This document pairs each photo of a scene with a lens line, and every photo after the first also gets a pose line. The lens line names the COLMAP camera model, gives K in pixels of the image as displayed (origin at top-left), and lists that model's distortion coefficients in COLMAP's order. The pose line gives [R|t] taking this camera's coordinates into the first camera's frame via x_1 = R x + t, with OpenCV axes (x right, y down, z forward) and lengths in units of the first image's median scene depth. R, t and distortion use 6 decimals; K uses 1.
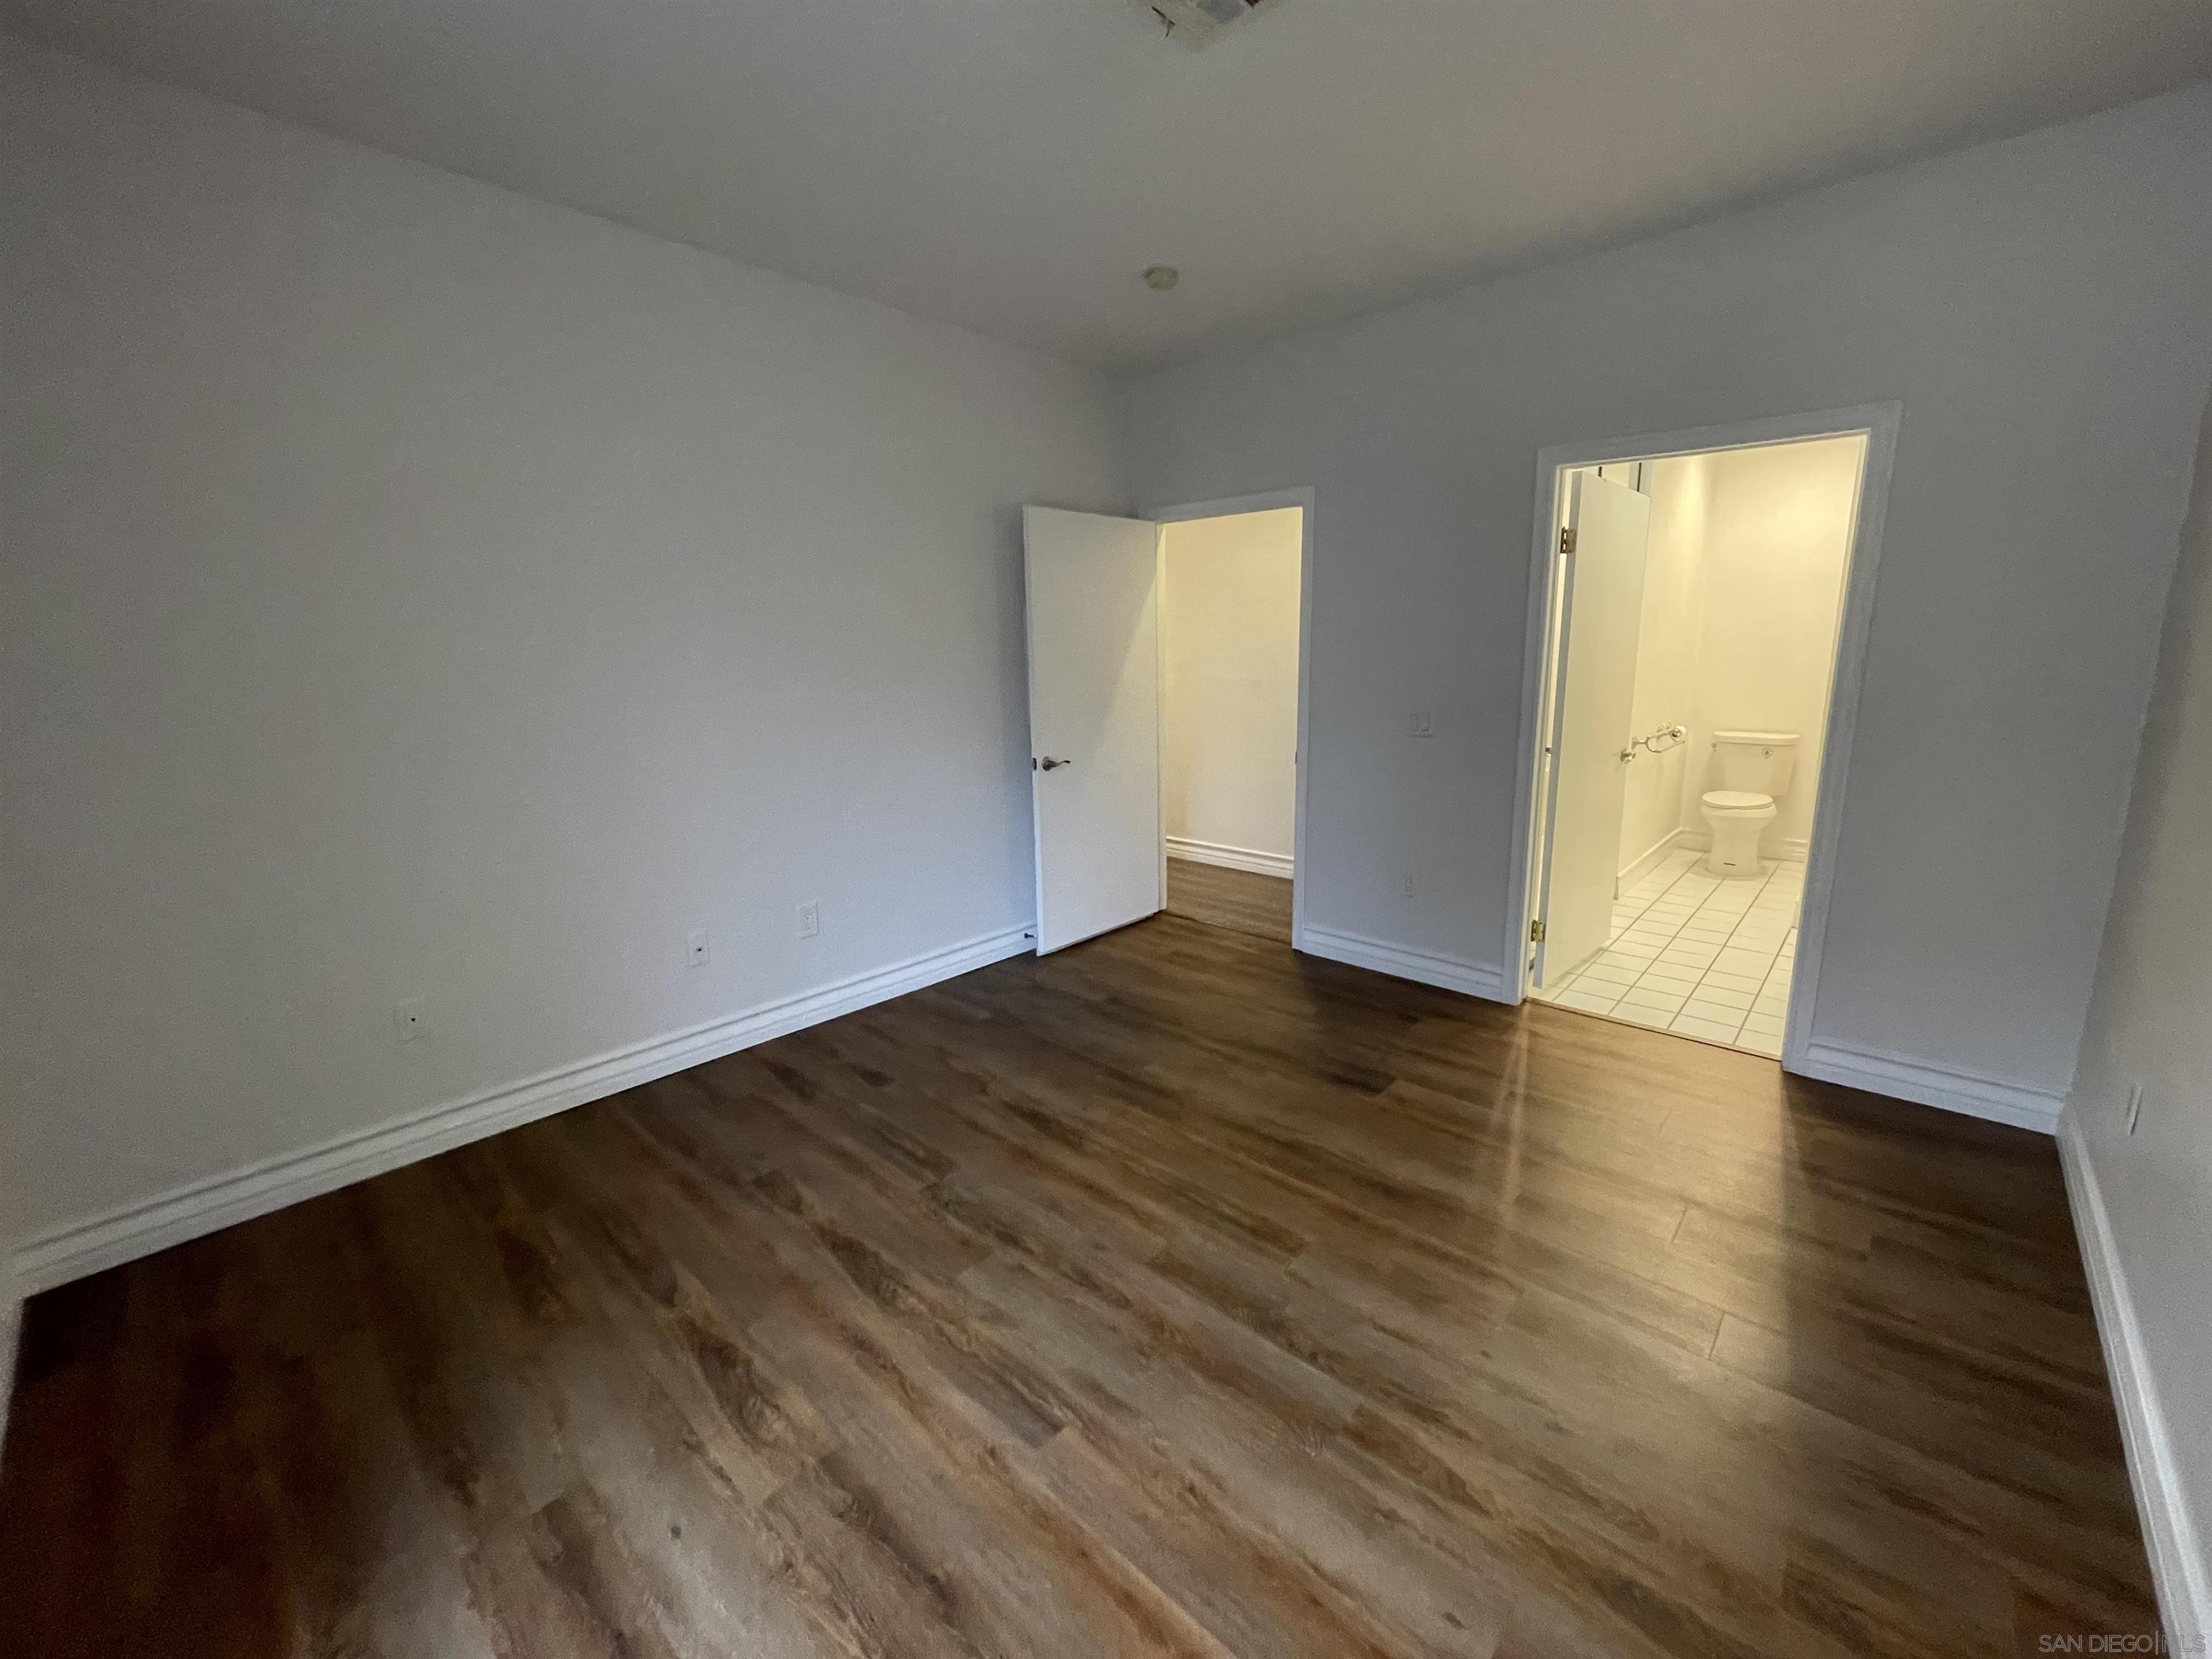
lens RADIAL K [[893.2, 0, 1108.9], [0, 893.2, 818.6], [0, 0, 1]] dist [-0.005690, 0.002255]
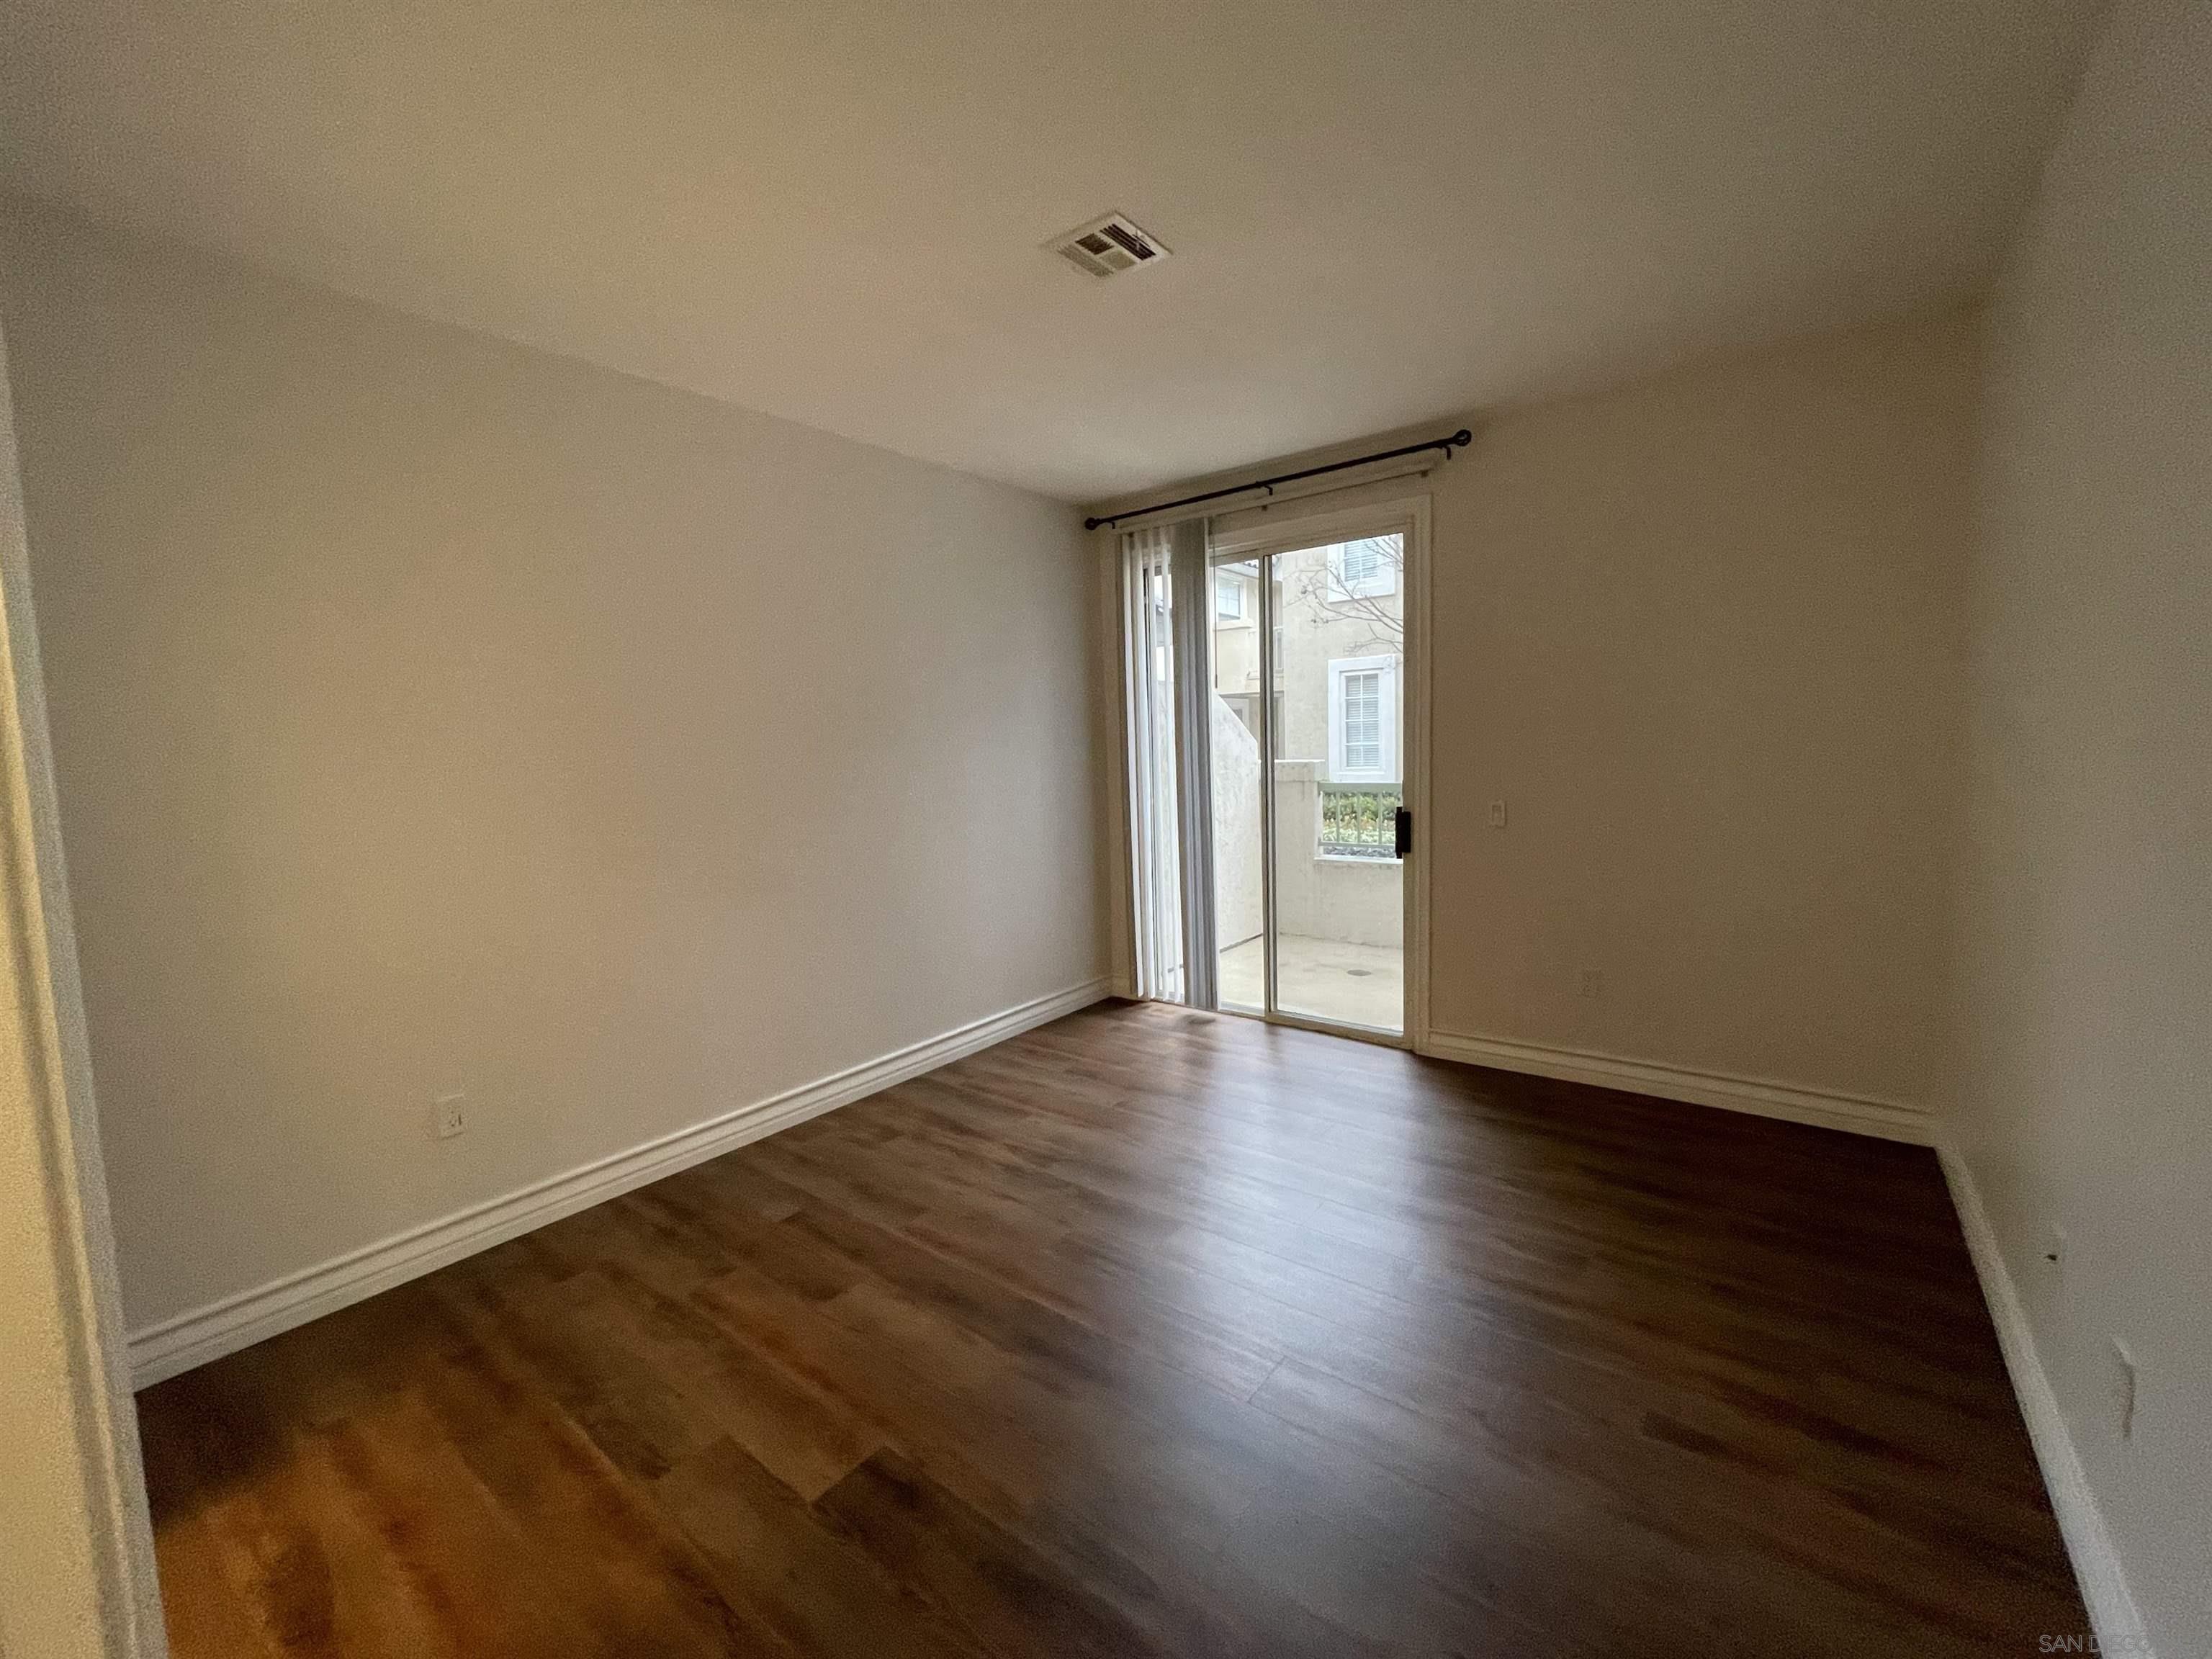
lens RADIAL K [[893.2, 0, 1107.9], [0, 893.2, 824.1], [0, 0, 1]] dist [-0.005690, 0.002255]
pose [[-0.995220, 0.059555, -0.077393, 0.217321], [0.035439, 0.958745, 0.282049, -0.431040], [0.090998, 0.277958, -0.956273, 2.138605]]
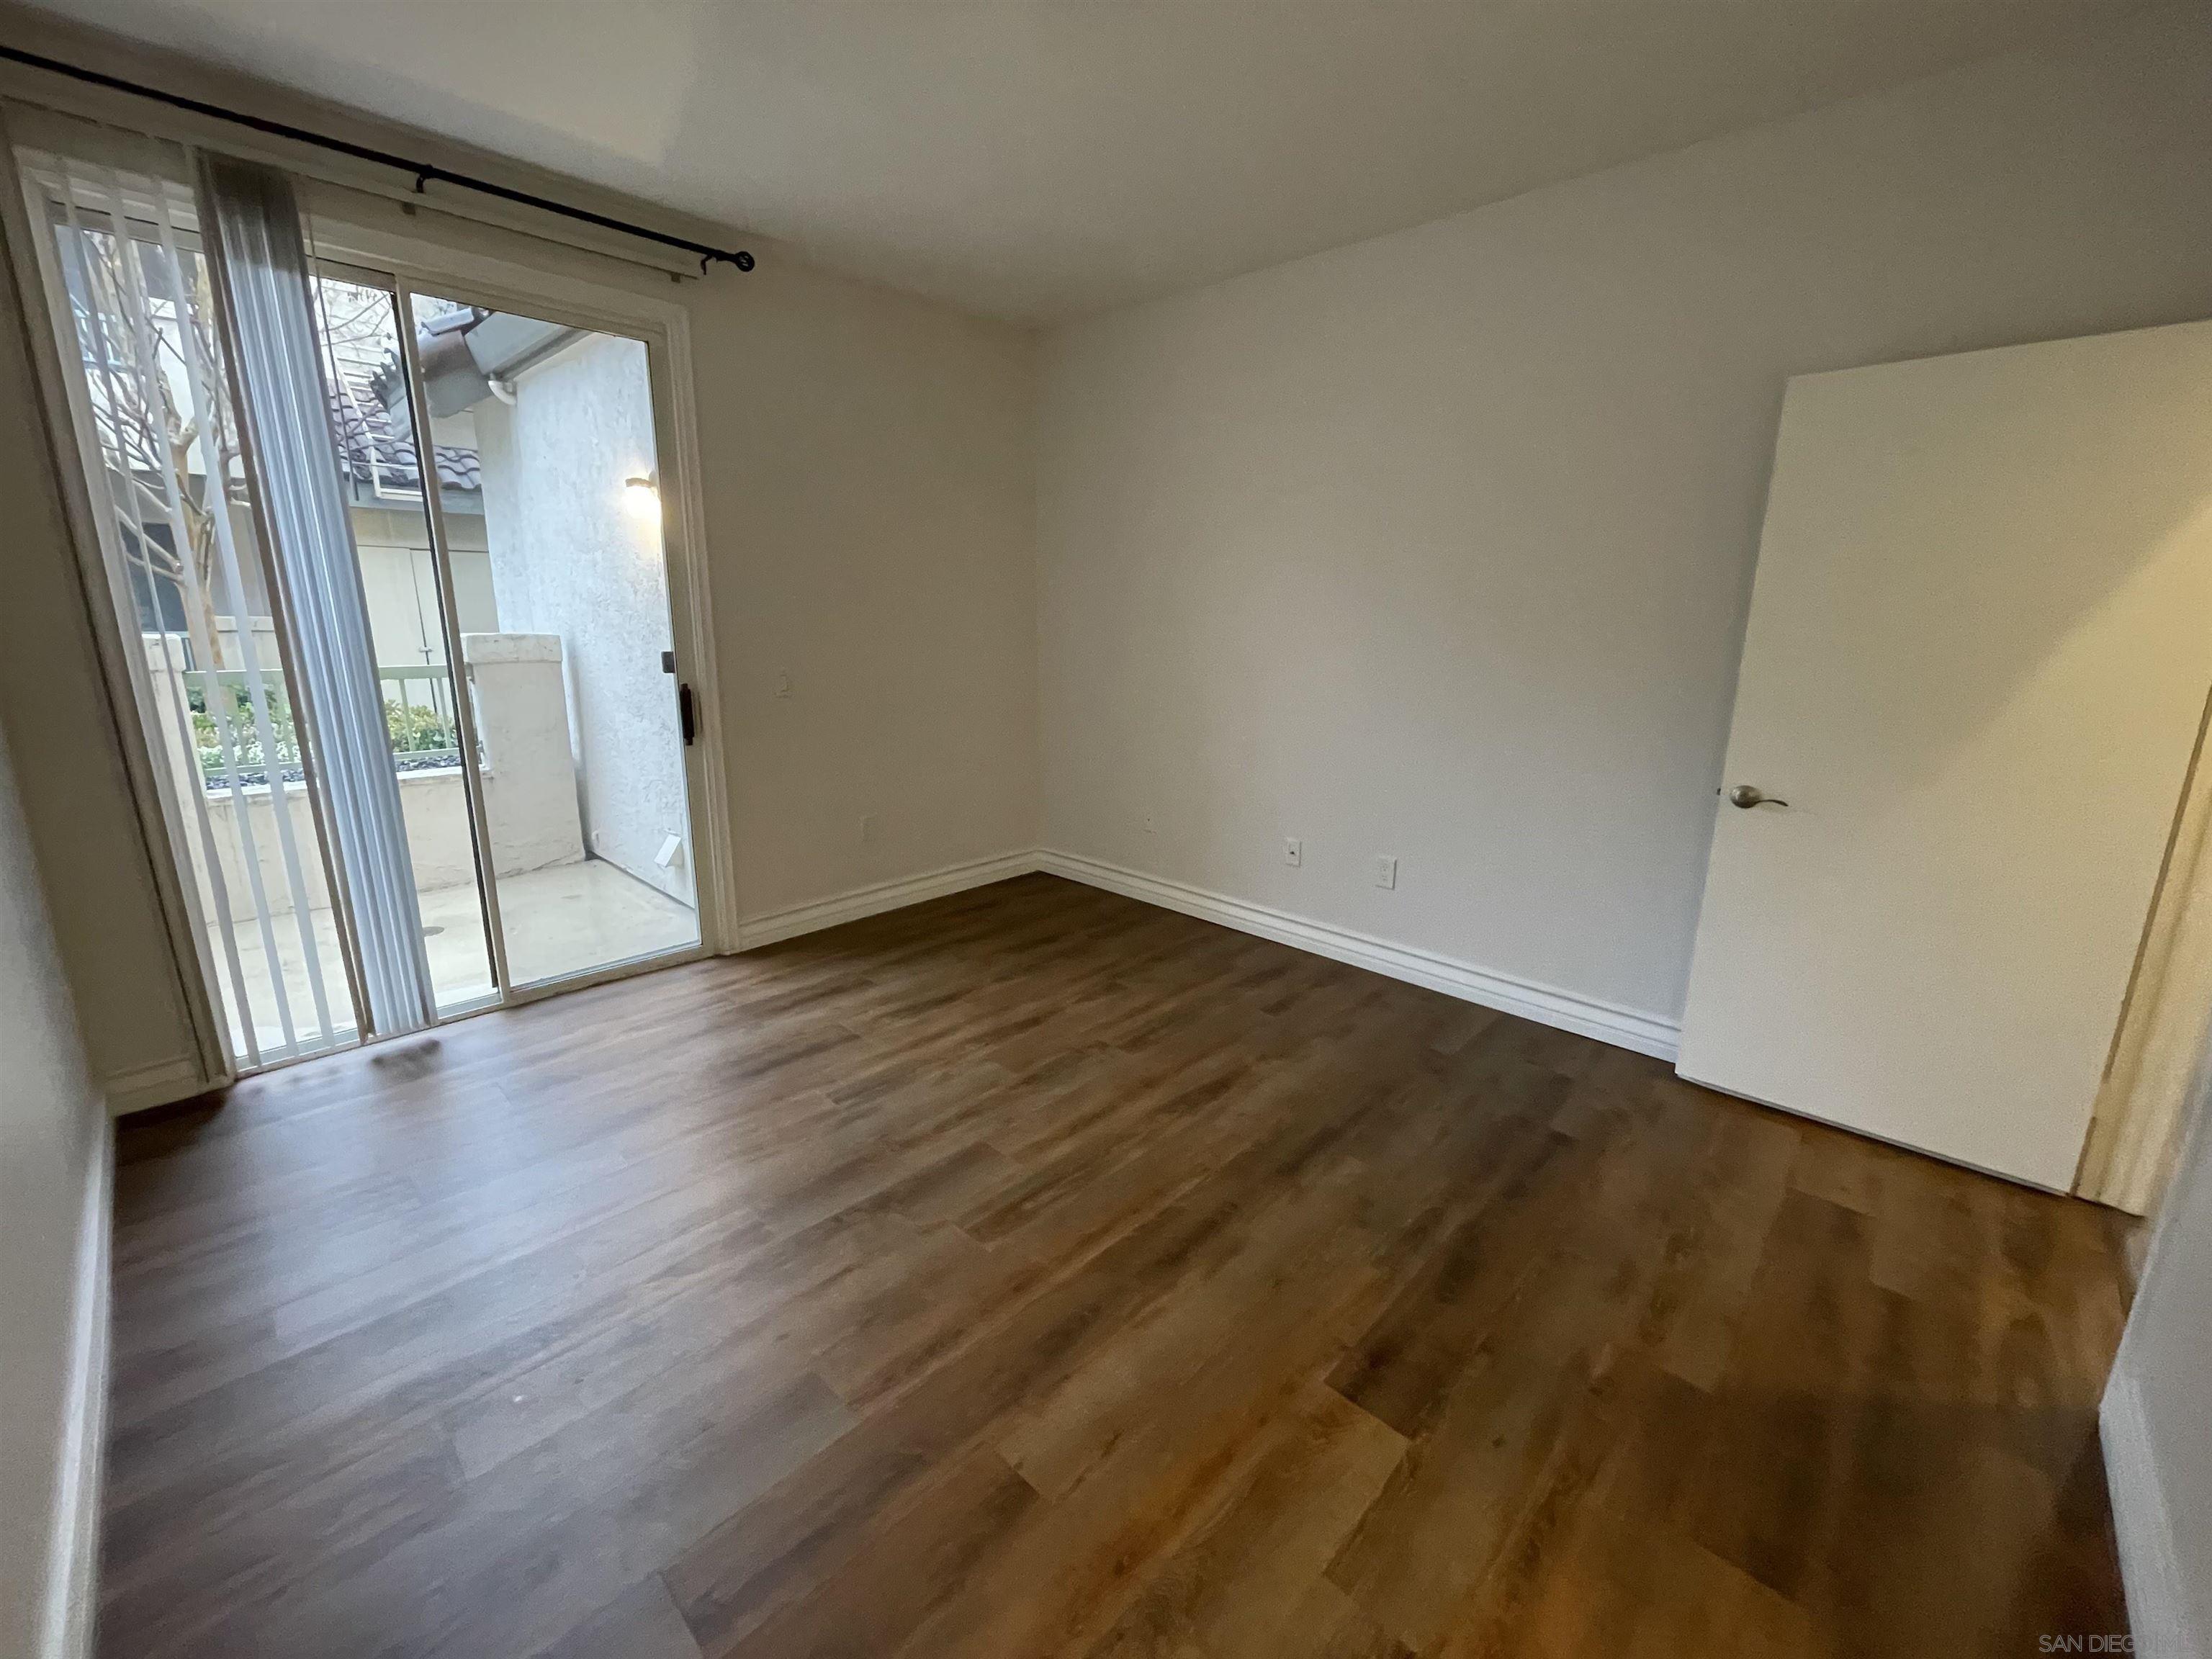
lens RADIAL K [[893.2, 0, 1104.5], [0, 893.2, 820.5], [0, 0, 1]] dist [-0.005690, 0.002255]
pose [[-0.022465, 0.245798, -0.969061, 1.094925], [-0.200903, 0.948422, 0.245220, -0.216479], [0.979354, 0.200196, 0.028075, 1.084311]]
